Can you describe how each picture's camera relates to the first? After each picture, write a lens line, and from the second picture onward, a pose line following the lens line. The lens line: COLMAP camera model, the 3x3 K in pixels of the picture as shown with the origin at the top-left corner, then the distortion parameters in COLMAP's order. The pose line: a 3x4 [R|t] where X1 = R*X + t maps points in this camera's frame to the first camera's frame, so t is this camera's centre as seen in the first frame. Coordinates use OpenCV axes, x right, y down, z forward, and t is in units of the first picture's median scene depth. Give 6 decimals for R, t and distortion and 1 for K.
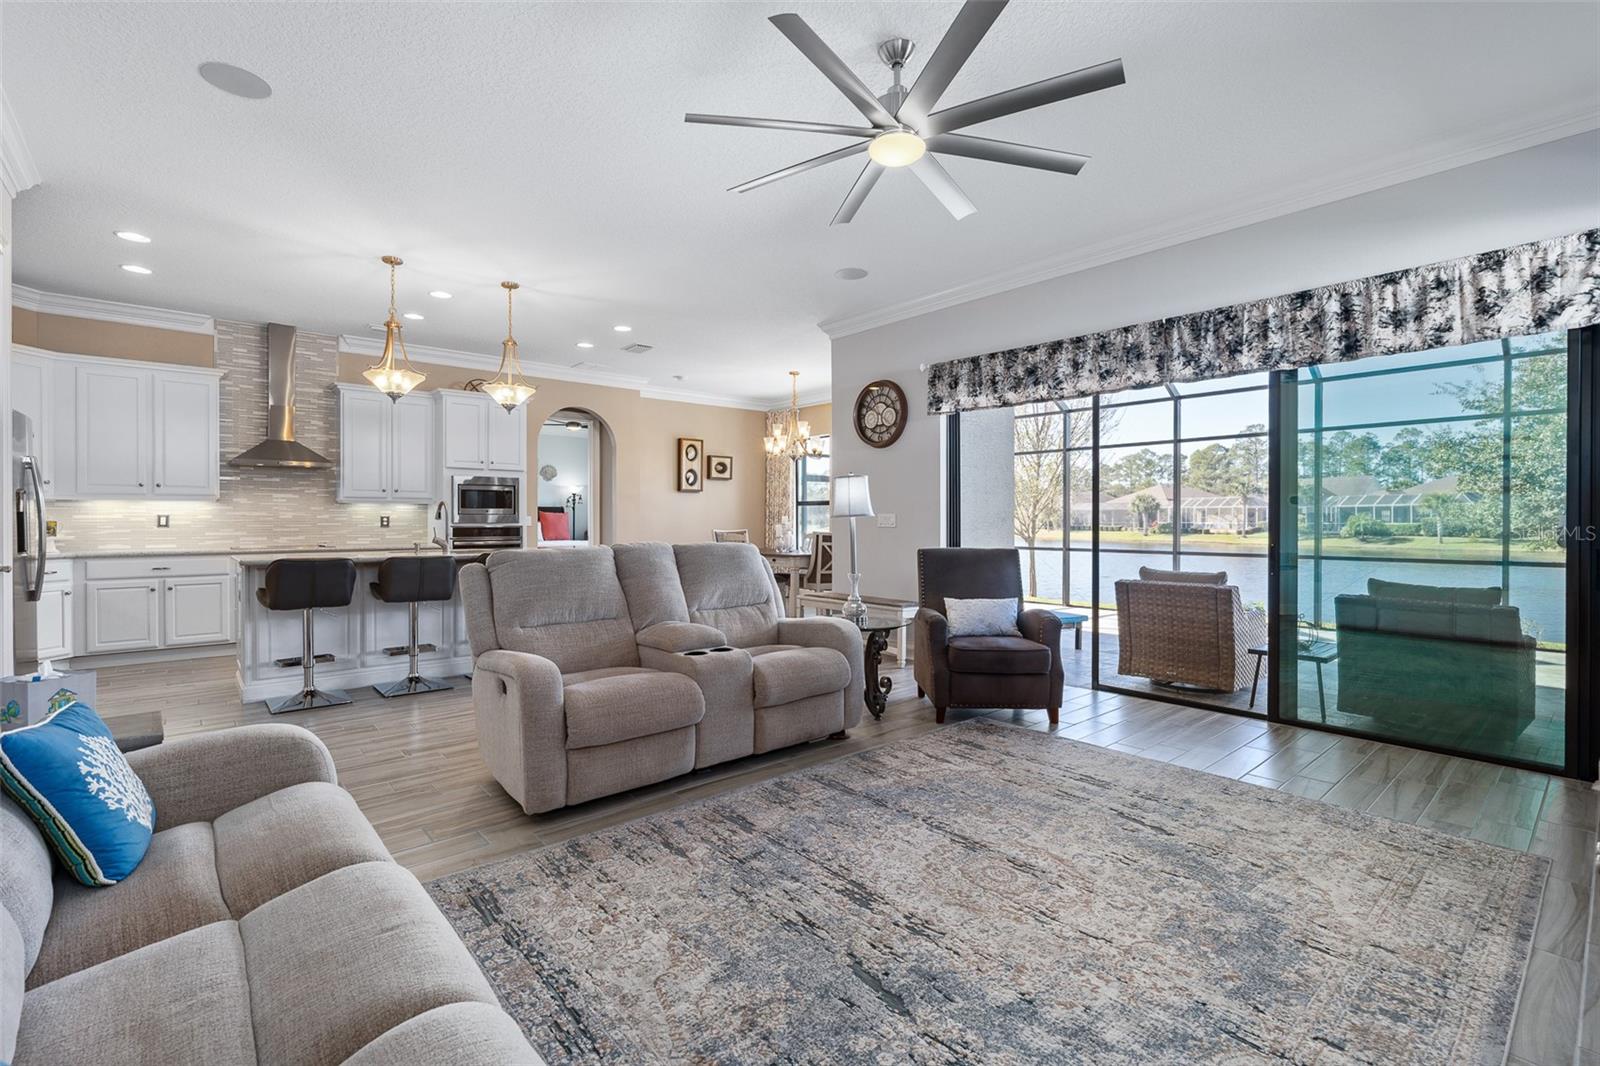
lens RADIAL K [[717.1, 0, 801.3], [0, 717.1, 524.5], [0, 0, 1]] dist [-0.005814, 0.001172]
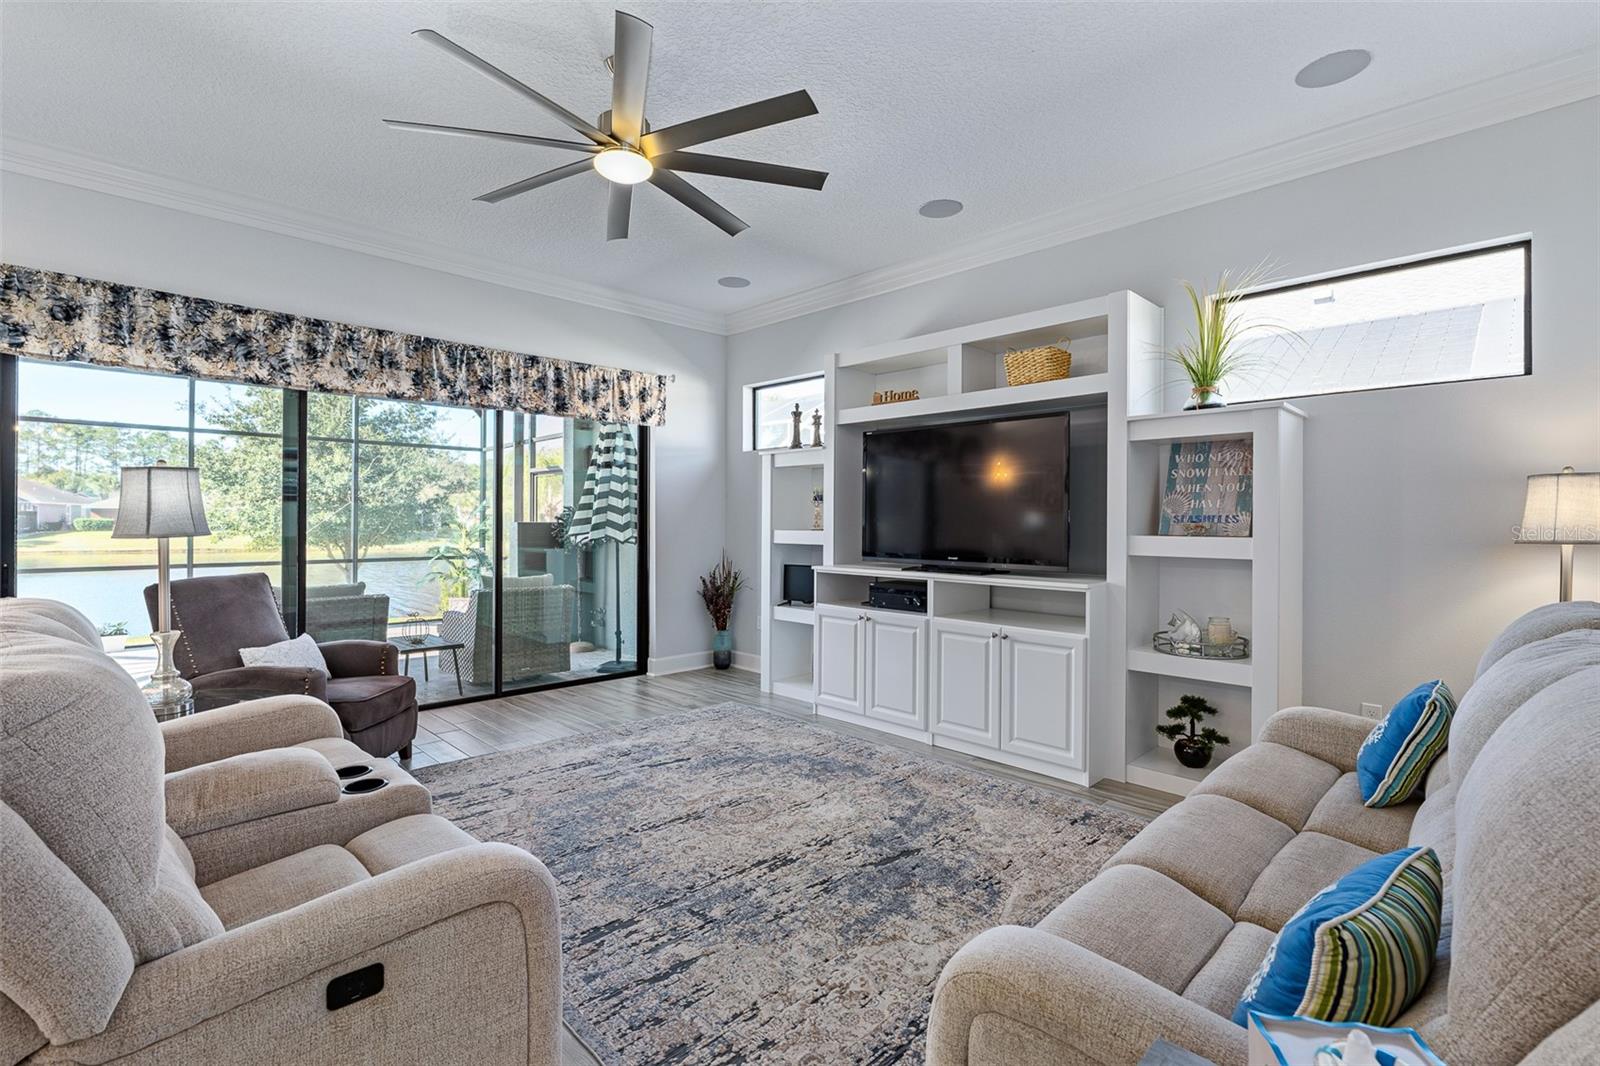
lens RADIAL K [[729.6, 0, 801.1], [0, 729.6, 520.0], [0, 0, 1]] dist [-0.004239, 0.001142]
pose [[-0.064252, 0.001539, 0.997933, -0.514650], [0.002177, 0.999997, -0.001402, -0.019997], [-0.997931, 0.002082, -0.064255, 0.477088]]
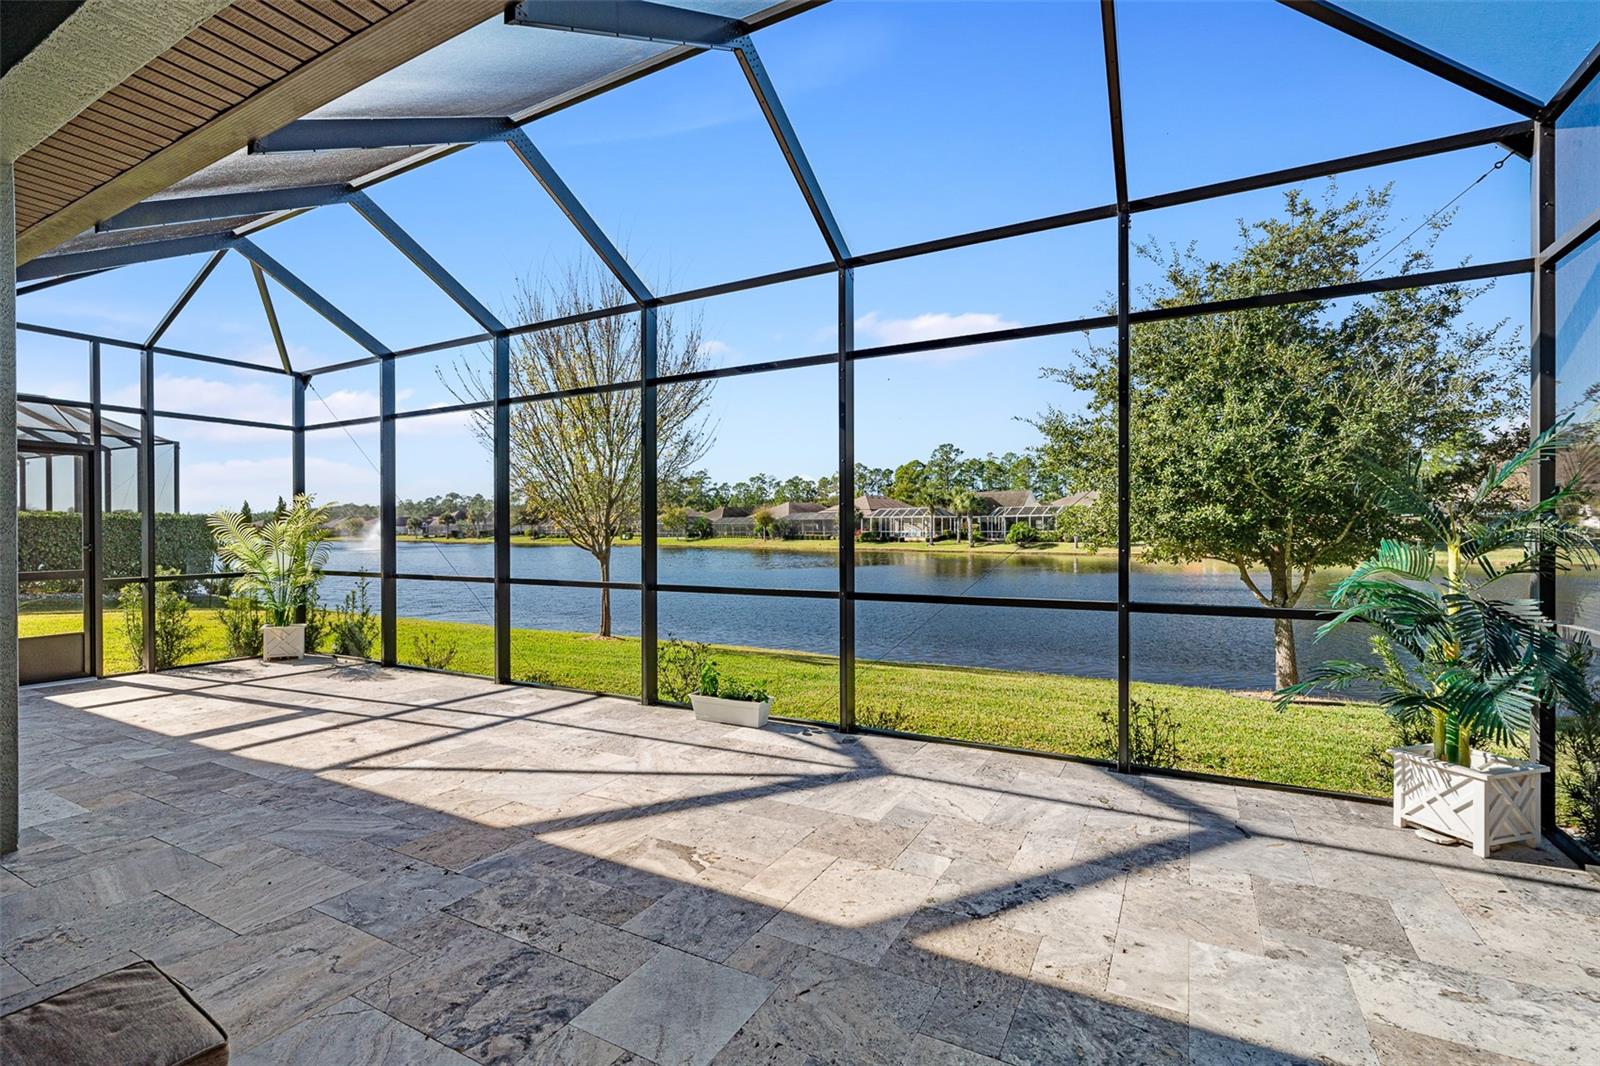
lens RADIAL K [[717.1, 0, 801.3], [0, 717.1, 524.5], [0, 0, 1]] dist [-0.005814, 0.001172]
pose [[0.936136, -0.001627, 0.351633, 0.918272], [0.006626, 0.999893, -0.013014, 0.003225], [-0.351575, 0.014512, 0.936047, 0.935027]]
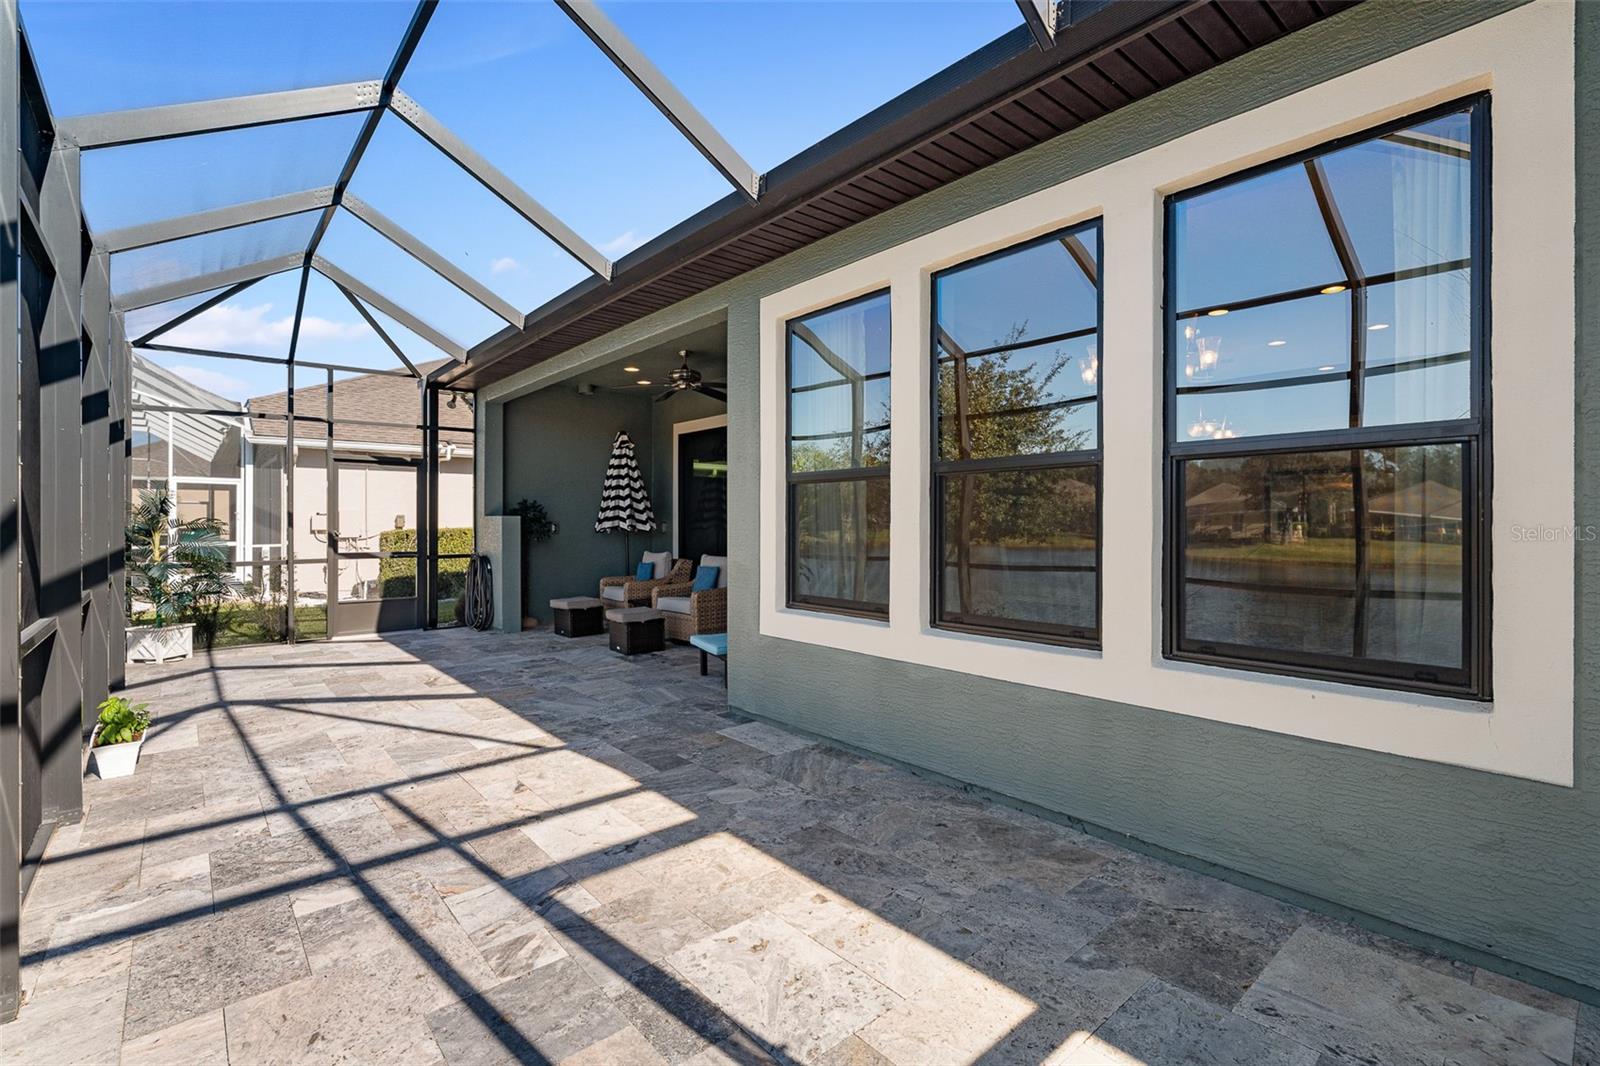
lens RADIAL K [[729.6, 0, 801.1], [0, 729.6, 520.0], [0, 0, 1]] dist [-0.004239, 0.001142]
pose [[-0.999989, -0.000926, 0.004514, 0.405609], [-0.000926, 1.000000, -0.000066, -0.007018], [-0.004514, -0.000070, -0.999990, 2.759653]]
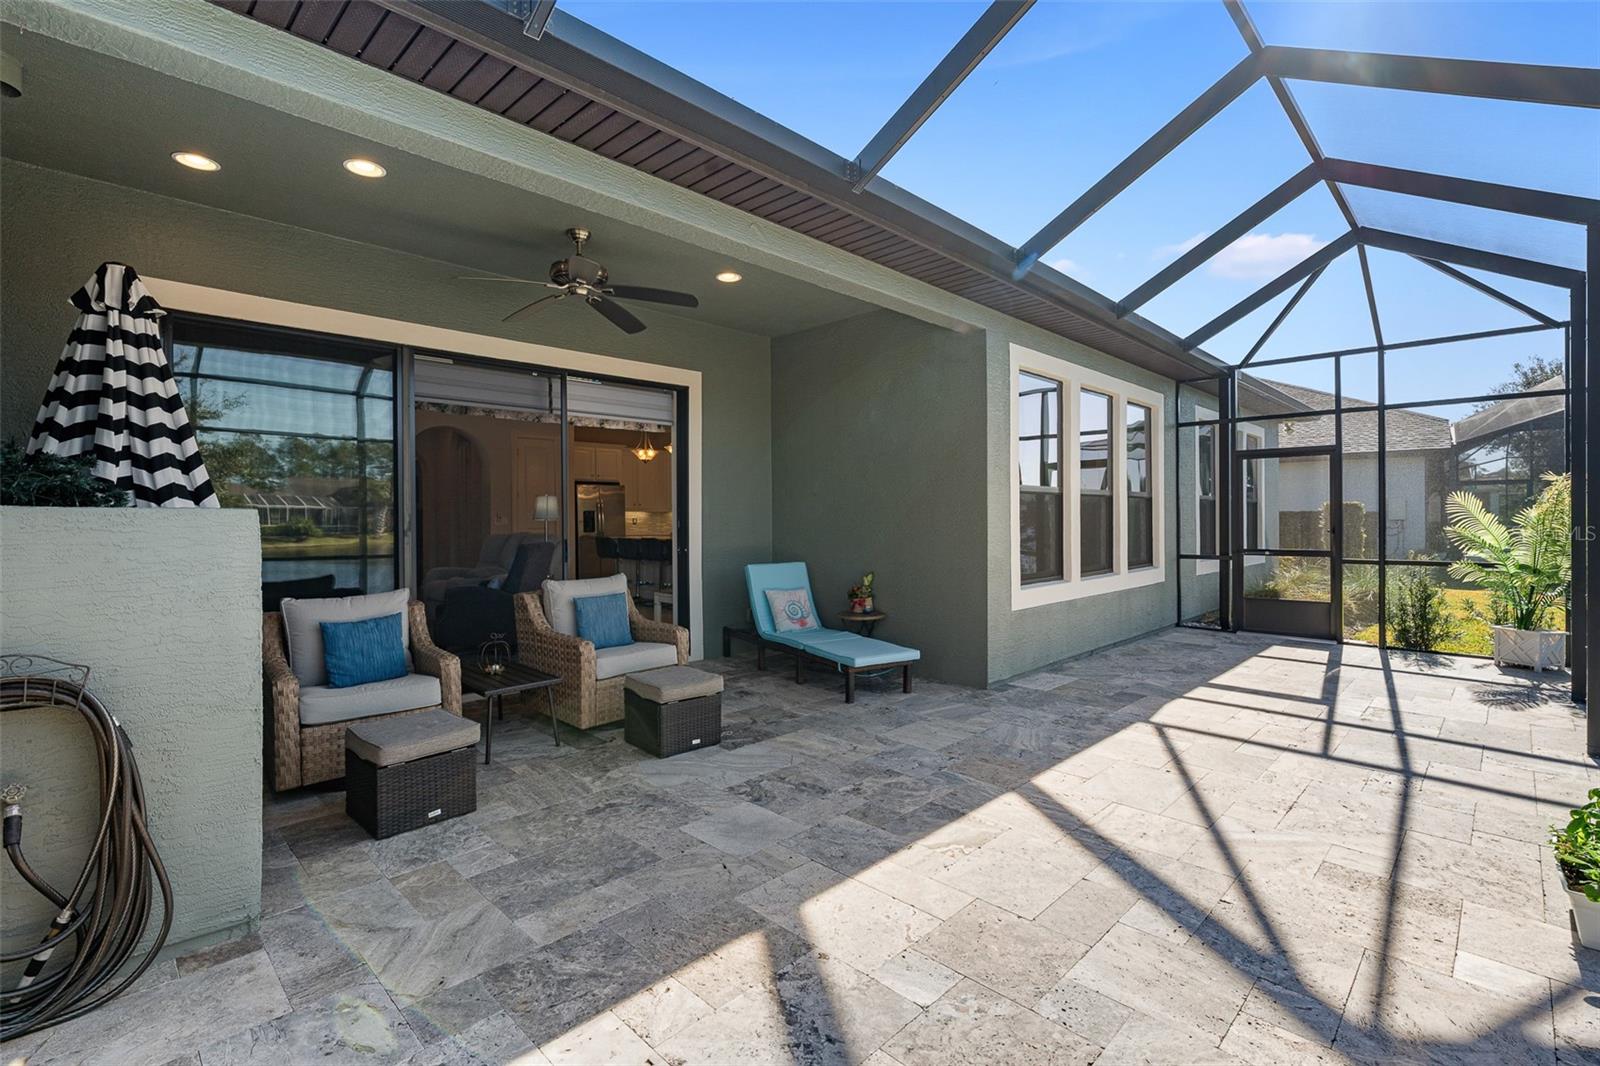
lens RADIAL K [[724.6, 0, 794.6], [0, 724.6, 526.6], [0, 0, 1]] dist [-0.003527, 0.000430]
pose [[0.072248, 0.009595, -0.997341, 1.638677], [0.002575, 0.999949, 0.009807, -0.008798], [0.997383, -0.003276, 0.072220, 1.337623]]
